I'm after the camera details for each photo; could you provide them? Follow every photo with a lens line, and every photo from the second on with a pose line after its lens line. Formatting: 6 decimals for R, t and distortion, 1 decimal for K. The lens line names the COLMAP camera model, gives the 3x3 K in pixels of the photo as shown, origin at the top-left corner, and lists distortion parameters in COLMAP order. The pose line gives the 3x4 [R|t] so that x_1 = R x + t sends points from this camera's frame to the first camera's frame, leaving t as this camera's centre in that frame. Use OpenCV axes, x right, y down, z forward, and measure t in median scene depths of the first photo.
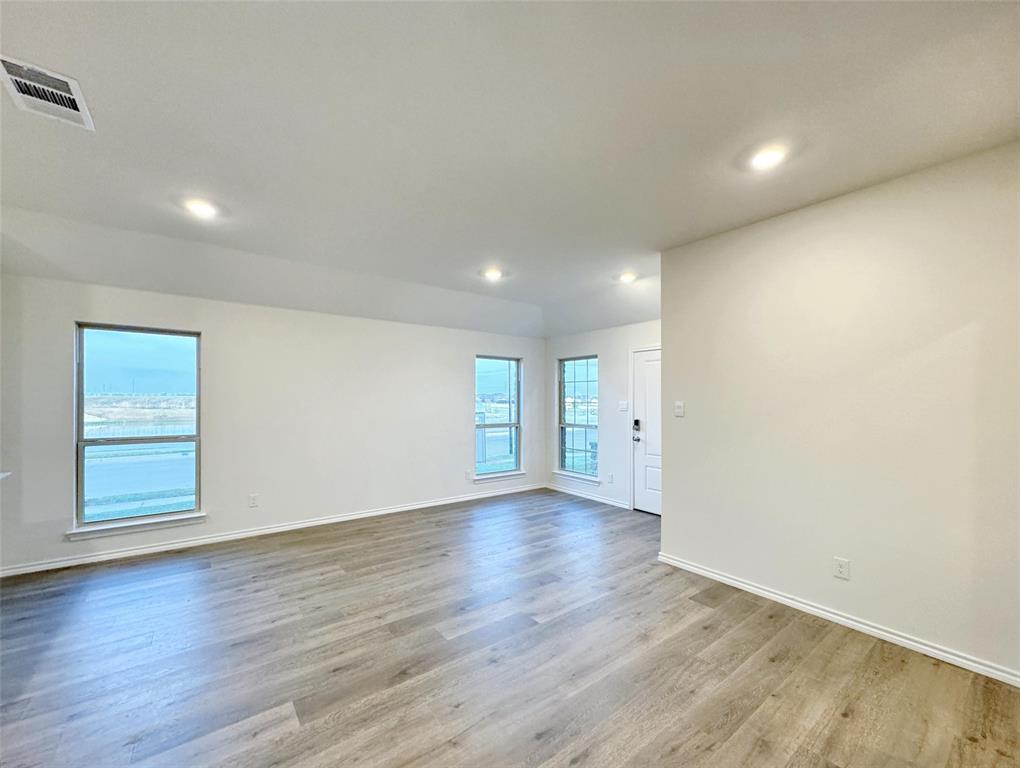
lens RADIAL K [[409.6, 0, 509.6], [0, 409.6, 386.4], [0, 0, 1]] dist [-0.000218, 0.000222]
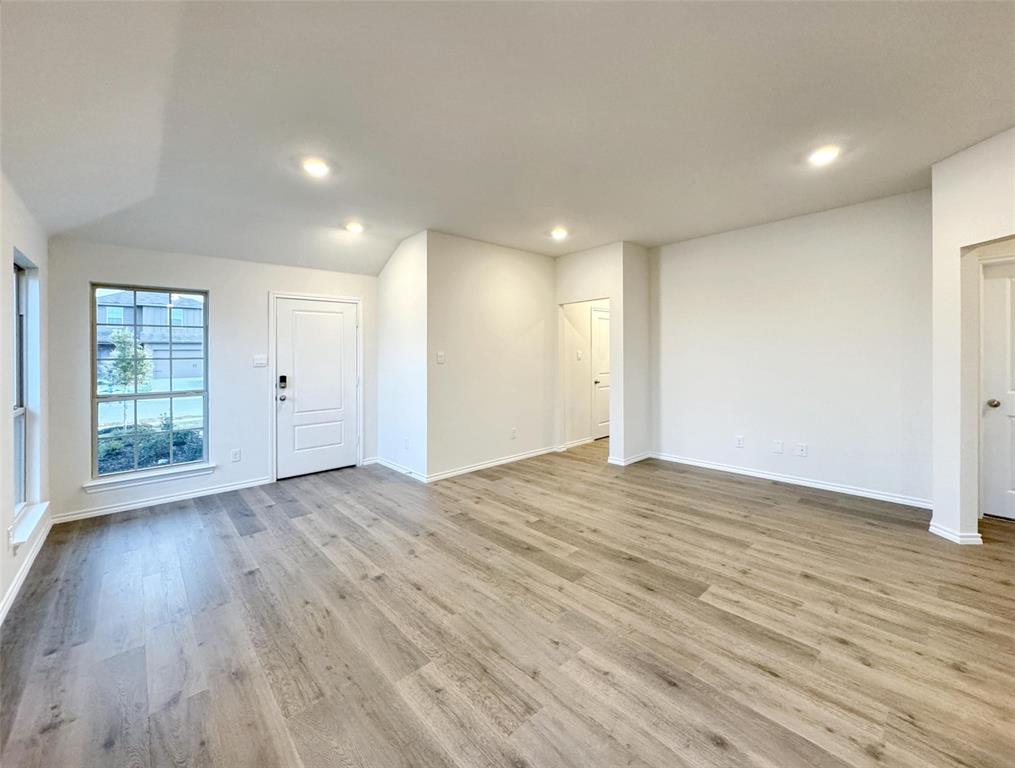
lens RADIAL K [[413.2, 0, 506.3], [0, 413.2, 337.5], [0, 0, 1]] dist [-0.001331, -0.000132]
pose [[-0.083595, 0.039740, 0.995707, -1.085444], [-0.018871, 0.998962, -0.041454, 0.047752], [-0.996321, -0.022255, -0.082758, 1.062310]]
